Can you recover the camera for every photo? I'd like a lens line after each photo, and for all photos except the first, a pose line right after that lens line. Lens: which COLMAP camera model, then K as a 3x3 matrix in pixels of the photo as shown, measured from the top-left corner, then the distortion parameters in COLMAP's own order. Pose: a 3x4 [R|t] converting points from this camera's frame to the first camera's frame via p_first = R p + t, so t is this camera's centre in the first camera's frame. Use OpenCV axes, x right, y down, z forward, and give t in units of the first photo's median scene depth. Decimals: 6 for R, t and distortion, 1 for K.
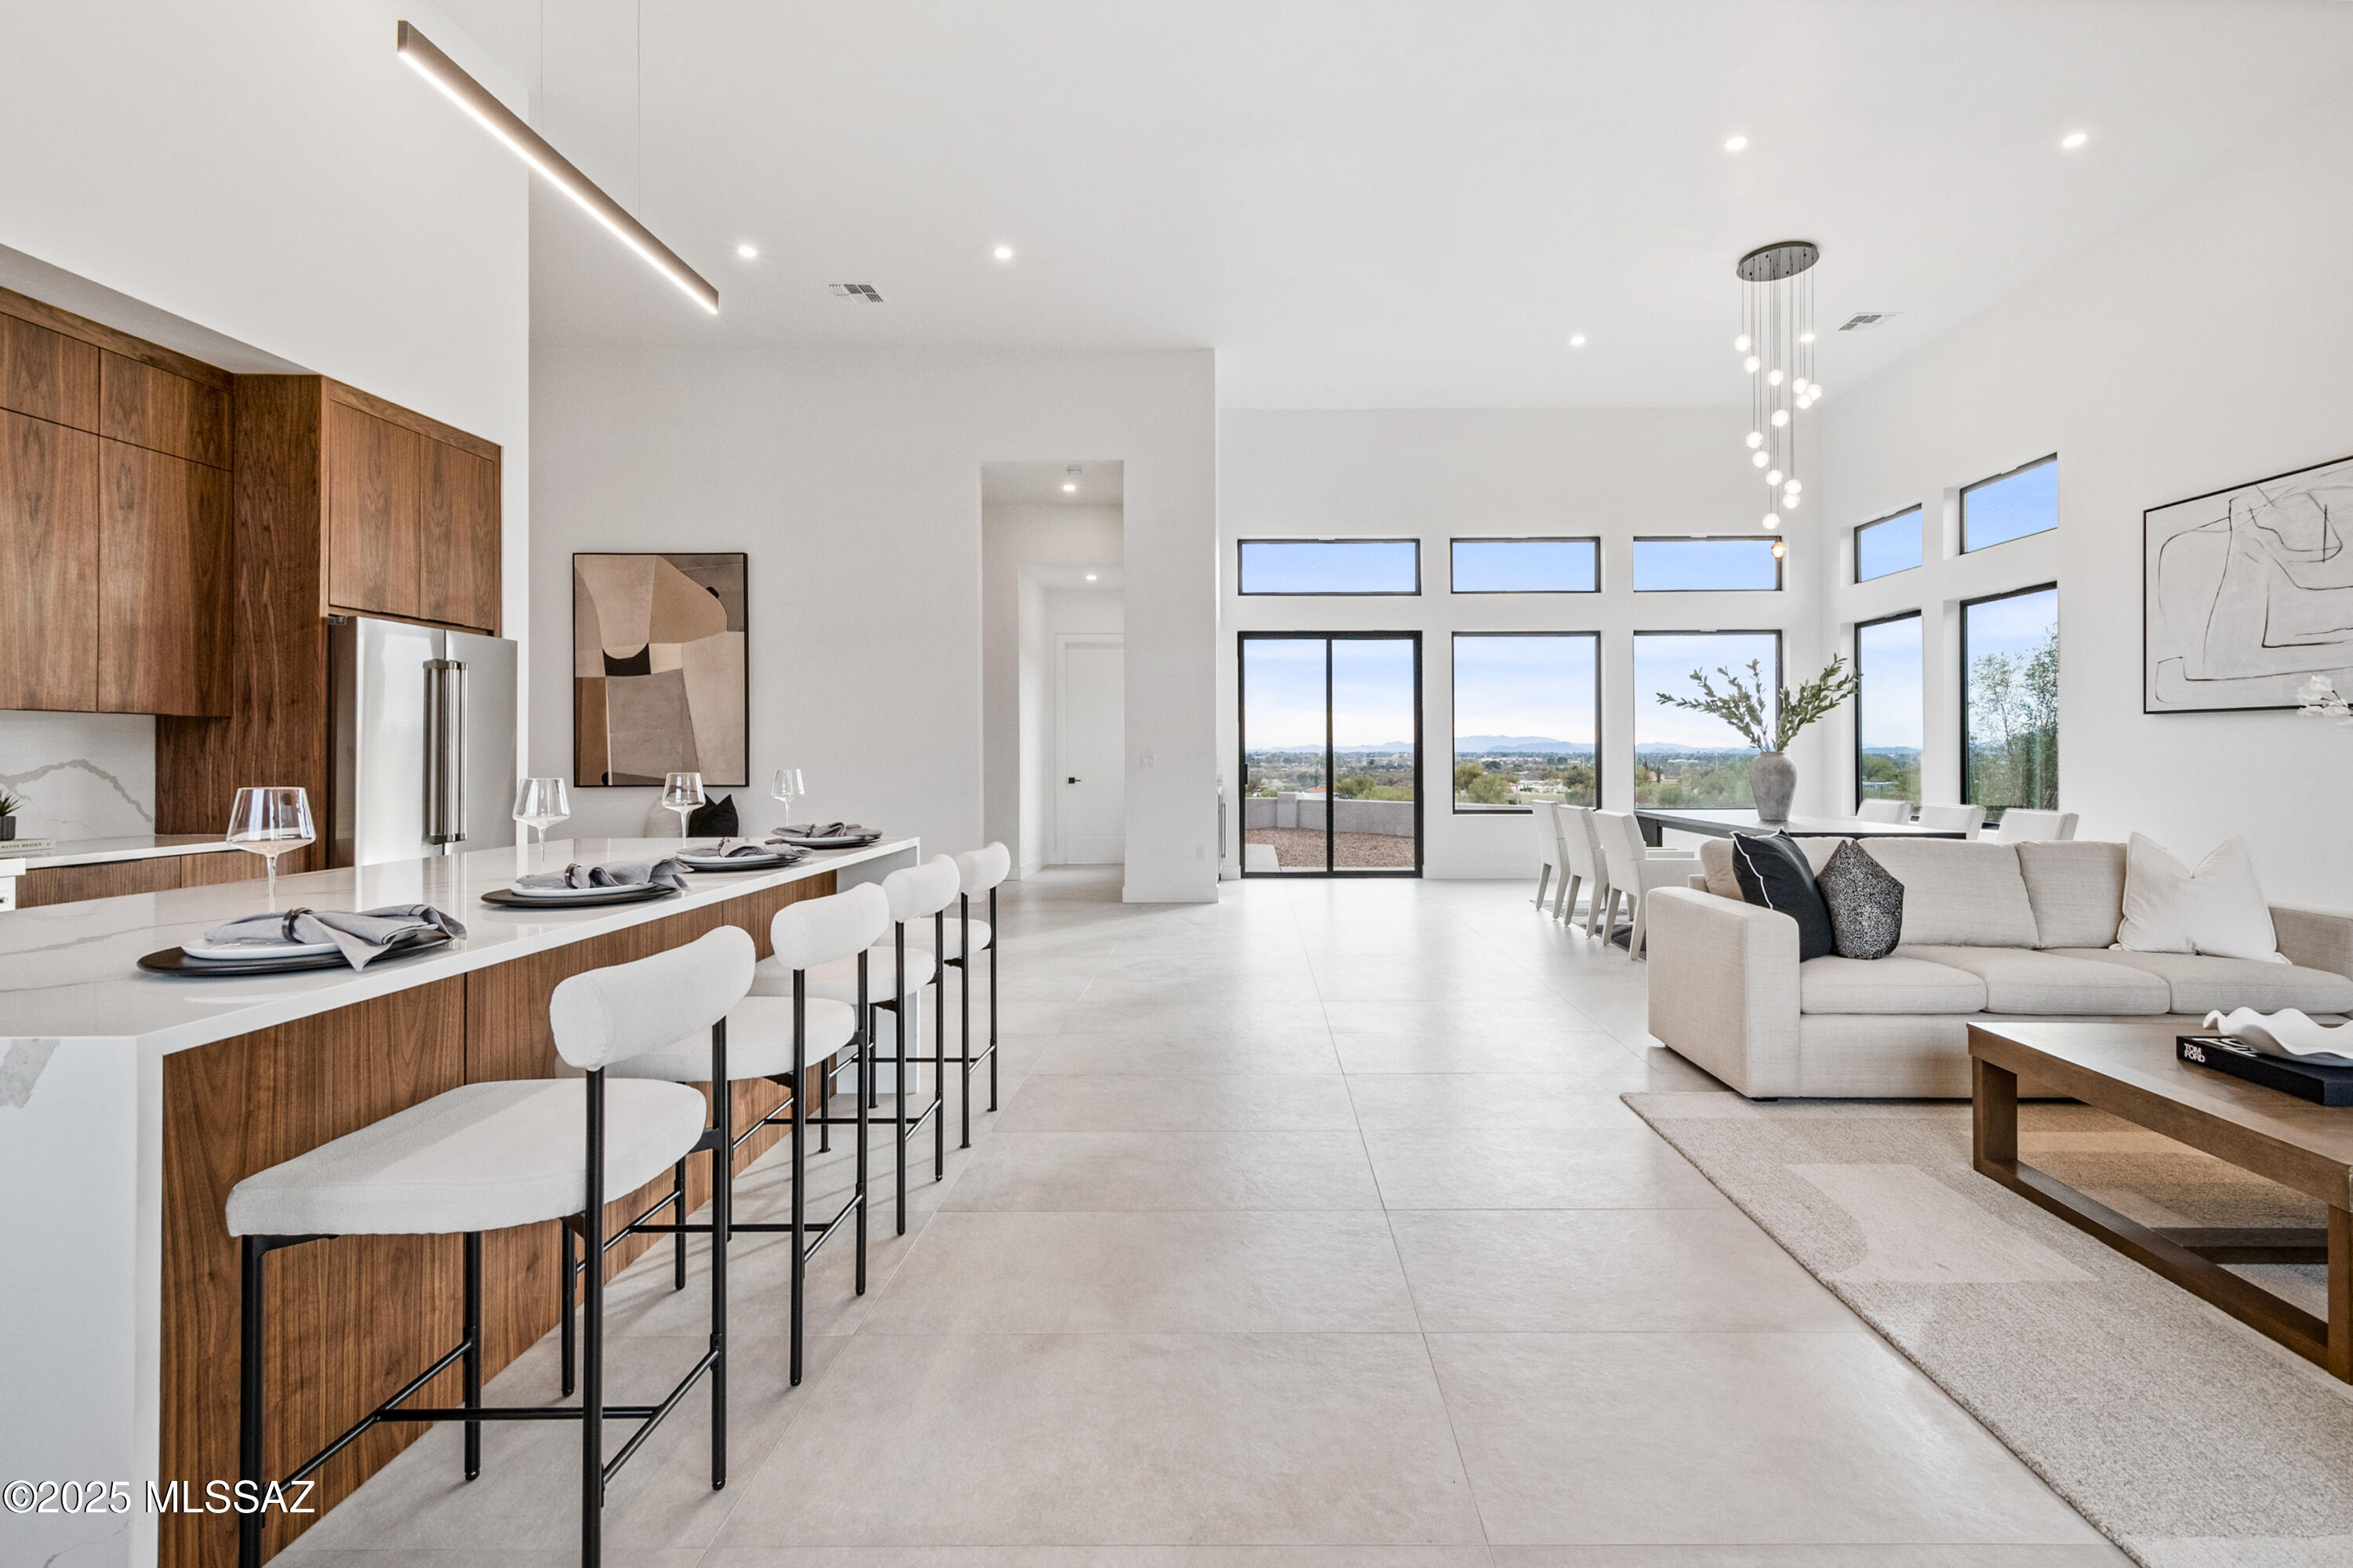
lens RADIAL K [[1062.6, 0, 1244.6], [0, 1062.6, 746.0], [0, 0, 1]] dist [0.001835, -0.000158]
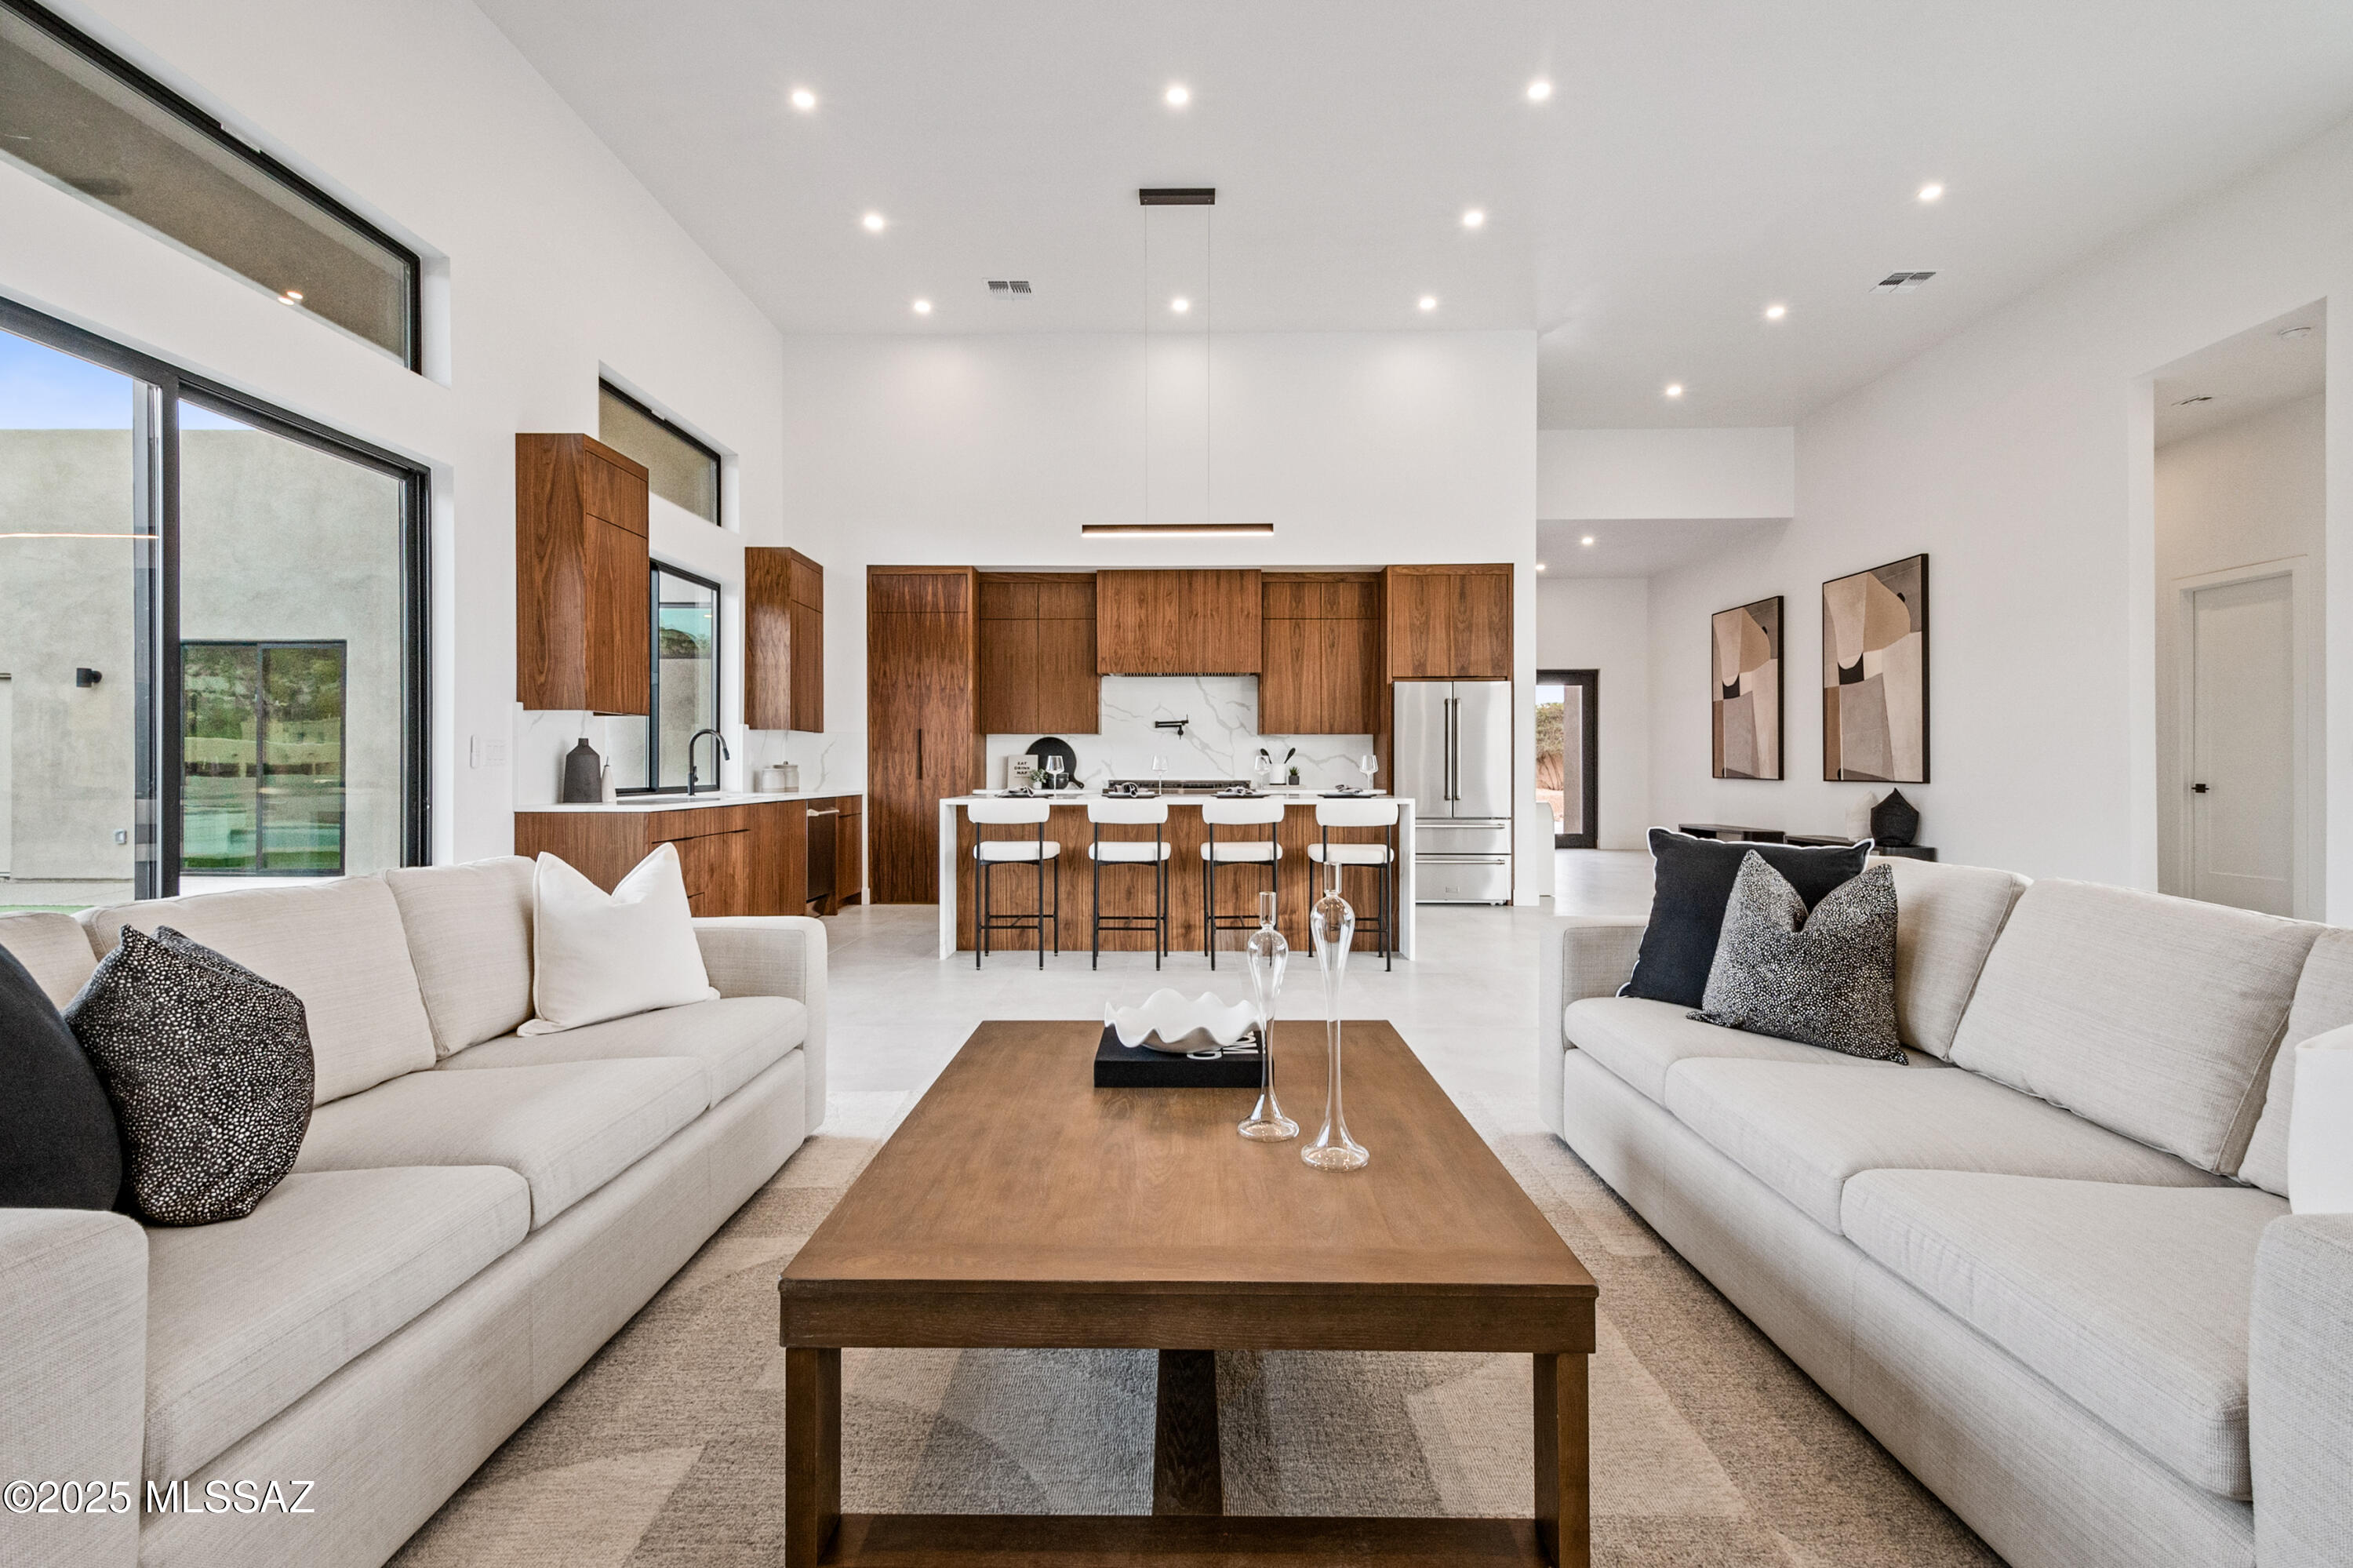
lens RADIAL K [[1065.5, 0, 1179.1], [0, 1065.5, 765.3], [0, 0, 1]] dist [0.016968, -0.000444]
pose [[-0.008250, 0.000349, -0.999966, 1.031884], [0.007358, 0.999973, 0.000289, 0.027900], [0.999939, -0.007356, -0.008252, 0.538285]]
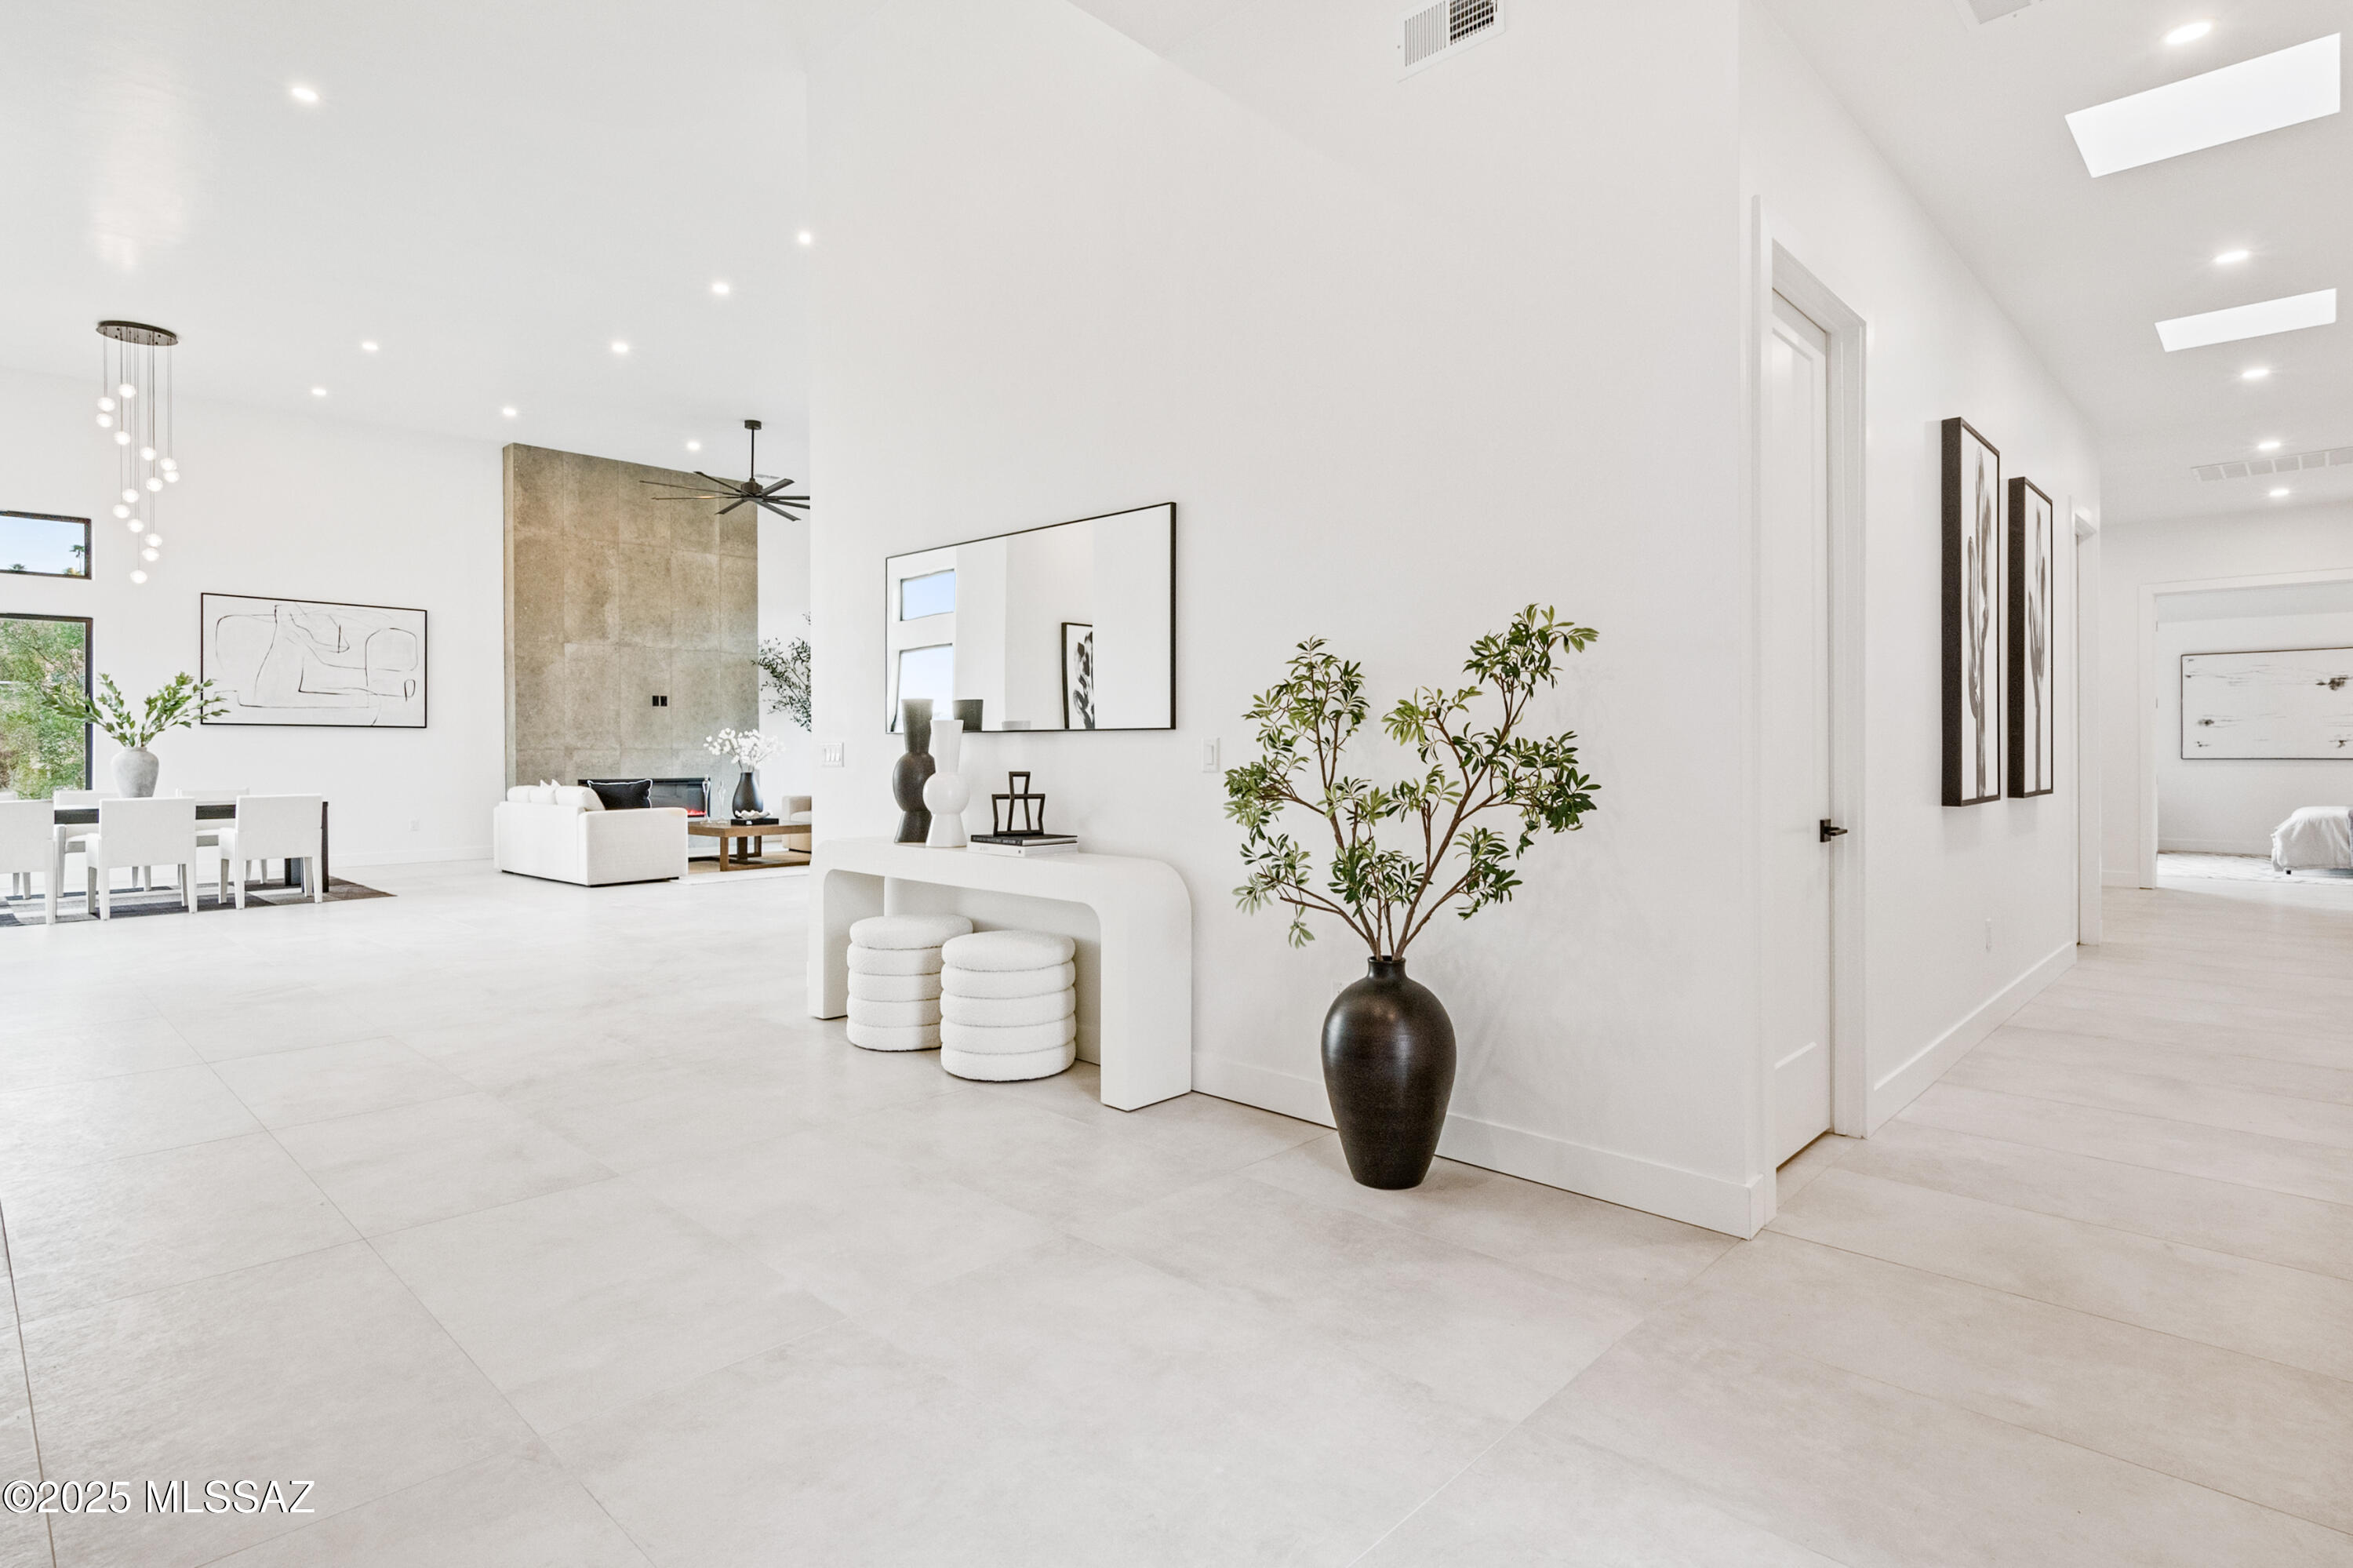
lens RADIAL K [[1223.4, 0, 1185.2], [0, 1223.4, 751.2], [0, 0, 1]] dist [0.027765, -0.017486]
pose [[-0.717423, 0.003782, 0.696628, -1.959516], [-0.000074, 0.999985, -0.005505, 0.025082], [-0.696638, -0.004000, -0.717411, 1.775833]]
